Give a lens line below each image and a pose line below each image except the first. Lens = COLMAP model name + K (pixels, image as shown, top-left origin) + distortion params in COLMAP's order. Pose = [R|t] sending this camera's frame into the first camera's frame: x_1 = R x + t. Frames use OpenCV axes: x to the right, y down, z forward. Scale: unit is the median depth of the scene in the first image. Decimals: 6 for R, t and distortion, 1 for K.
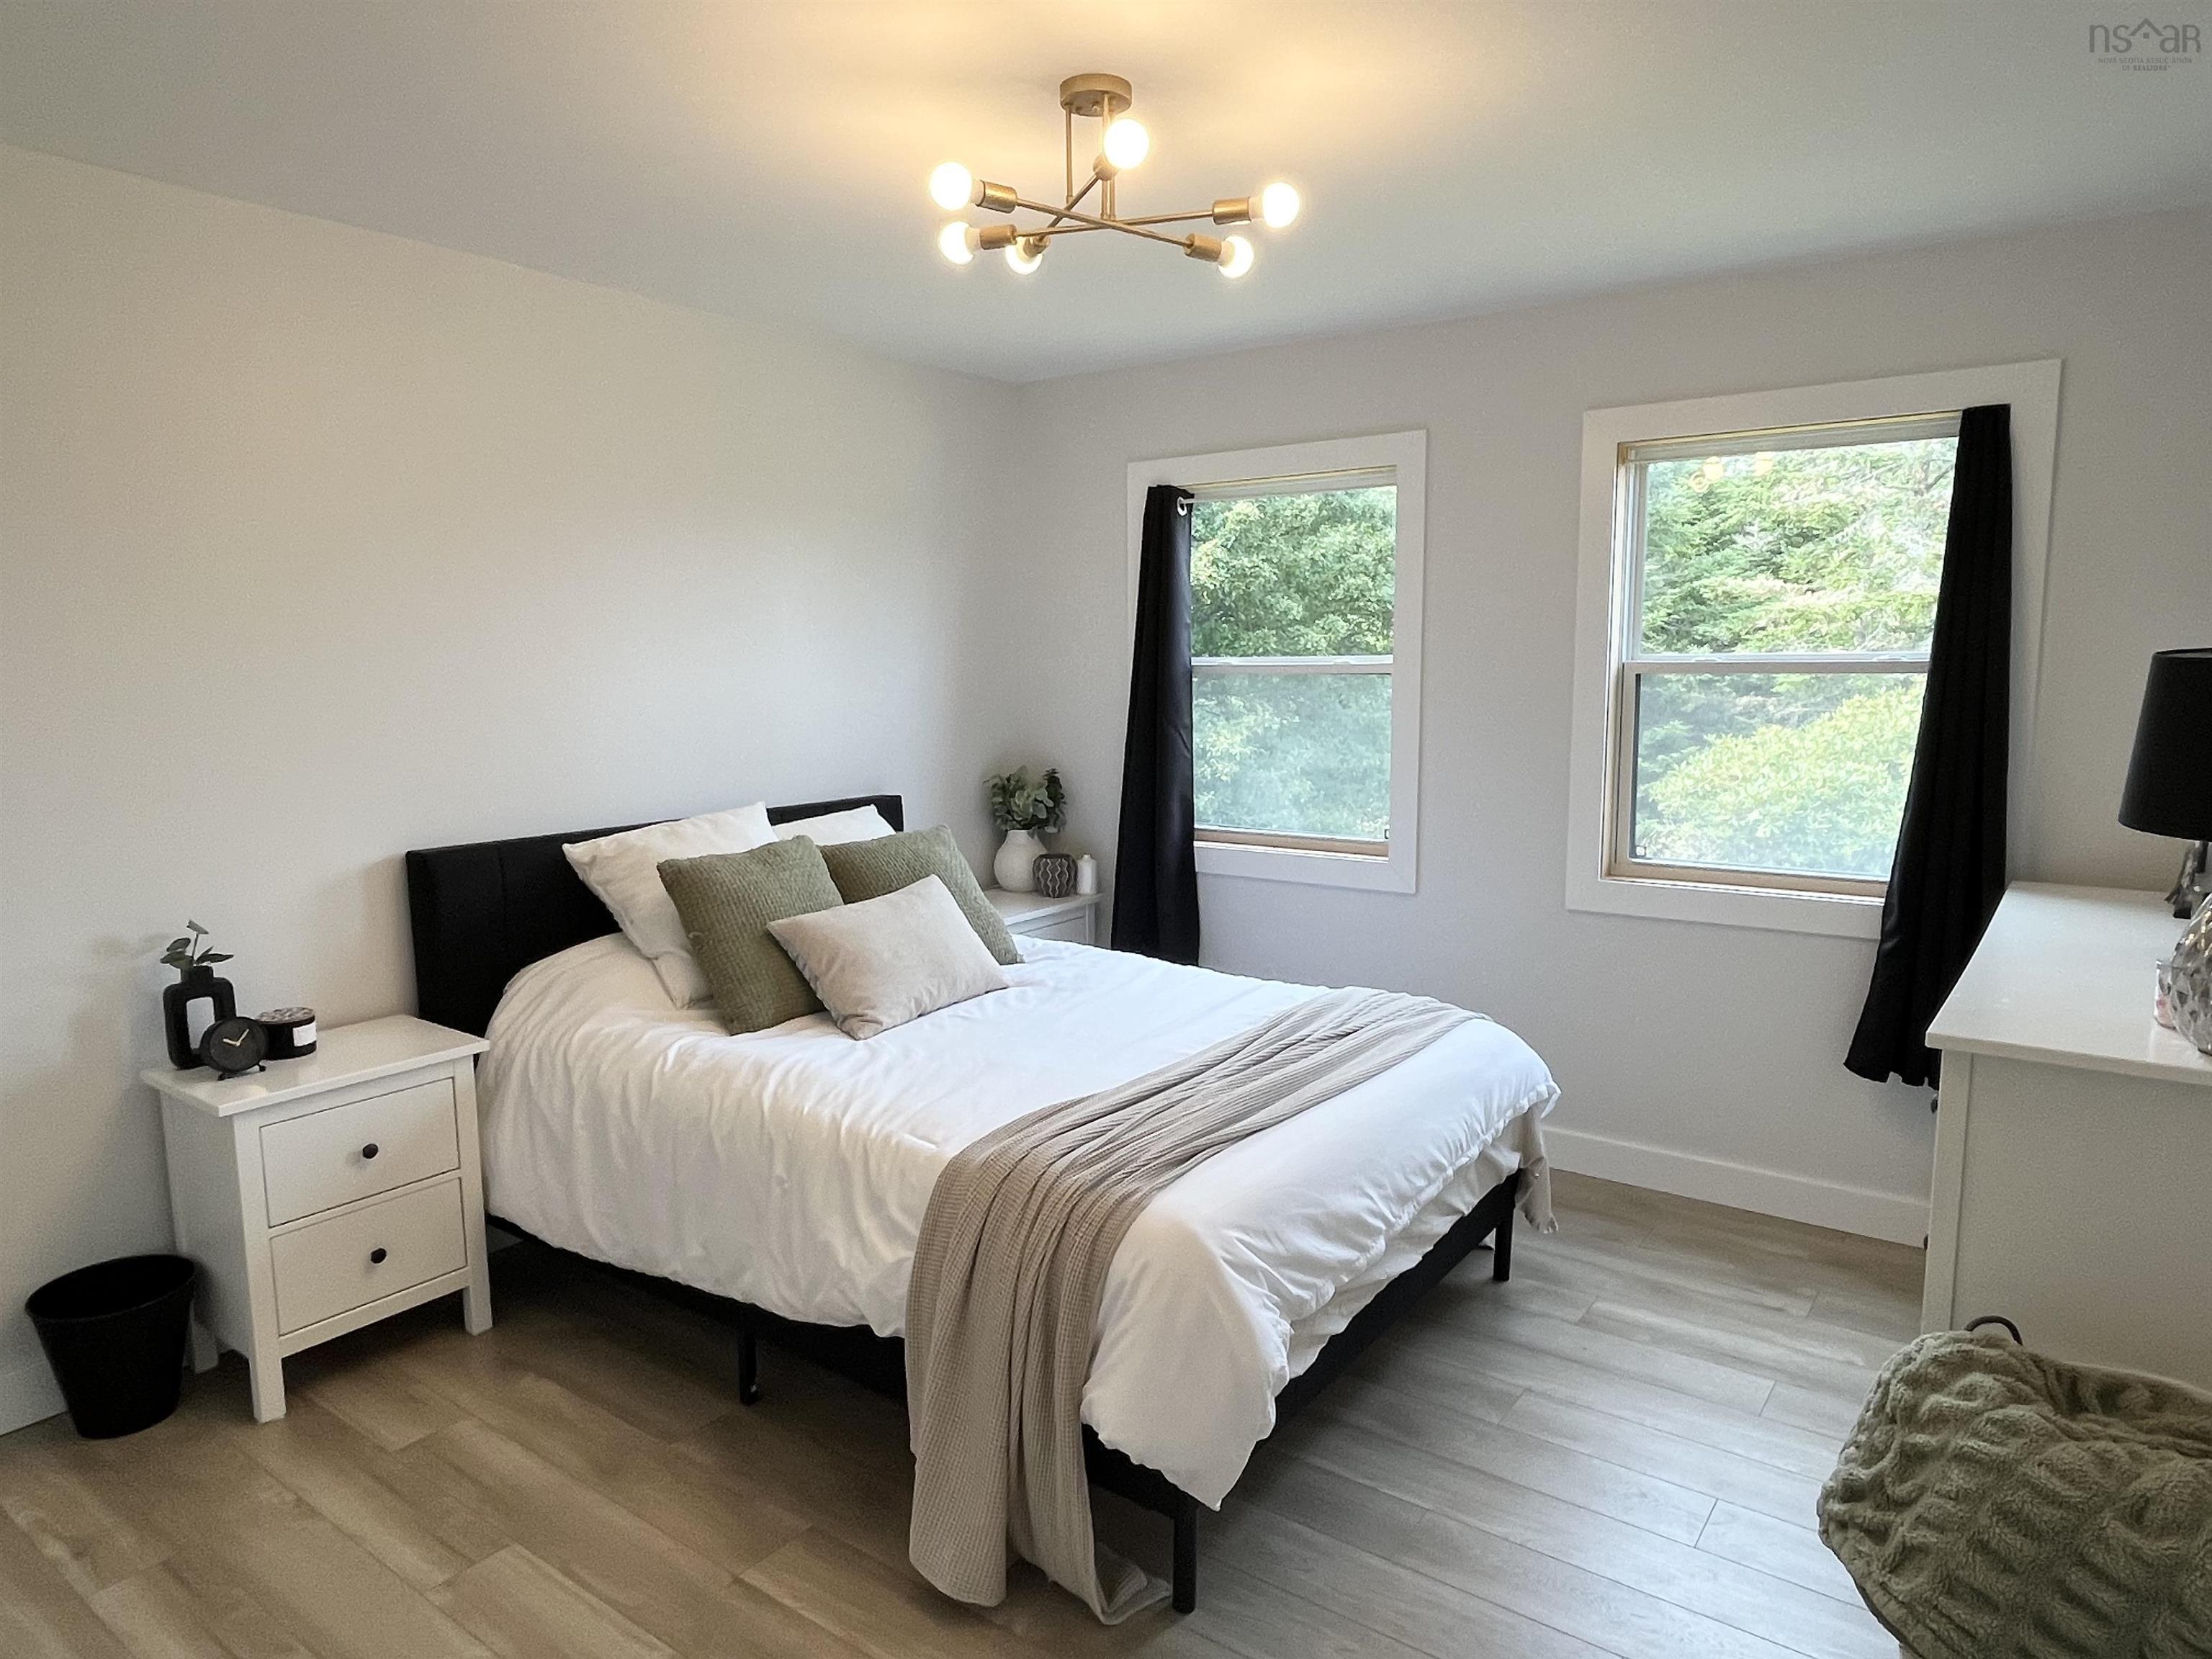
lens RADIAL K [[1366.7, 0, 1092.4], [0, 1366.7, 821.0], [0, 0, 1]] dist [0.001020, 0.001036]
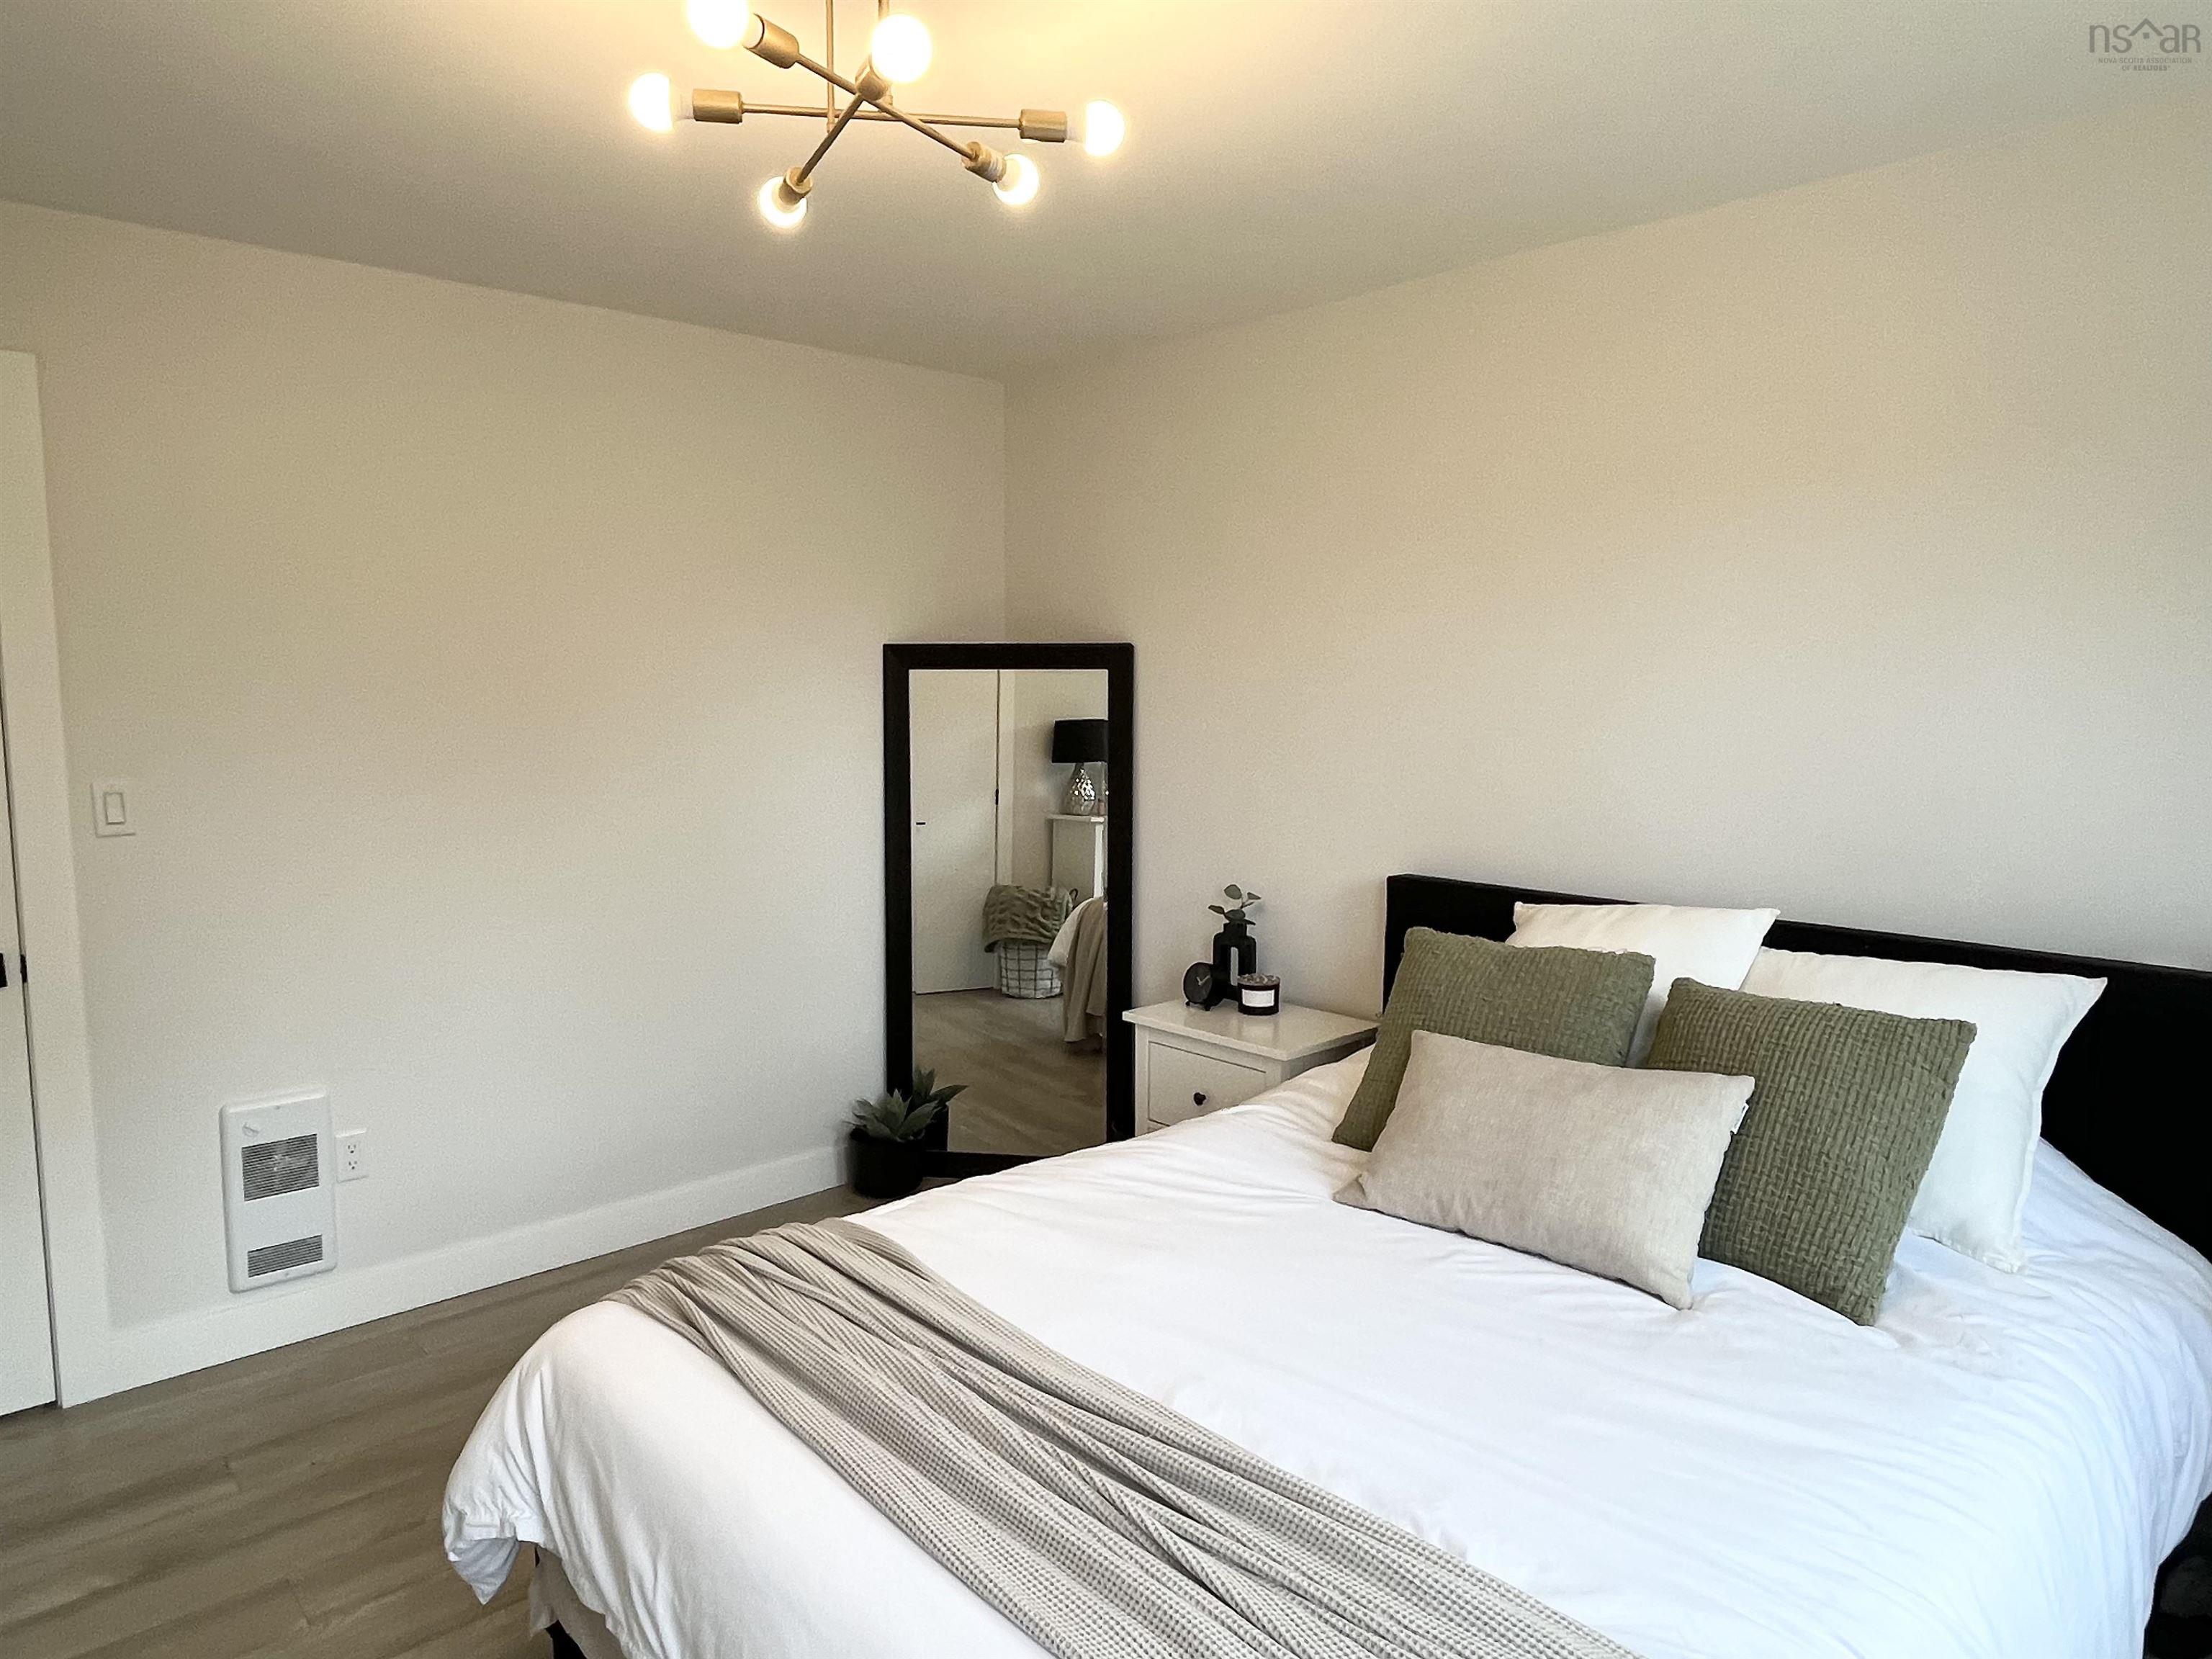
lens RADIAL K [[1366.7, 0, 1092.4], [0, 1366.7, 821.0], [0, 0, 1]] dist [0.001020, 0.001036]
pose [[-0.177880, 0.099584, -0.979000, 0.556473], [-0.127771, 0.984107, 0.123319, -0.115877], [0.975722, 0.147024, -0.162329, 0.957112]]
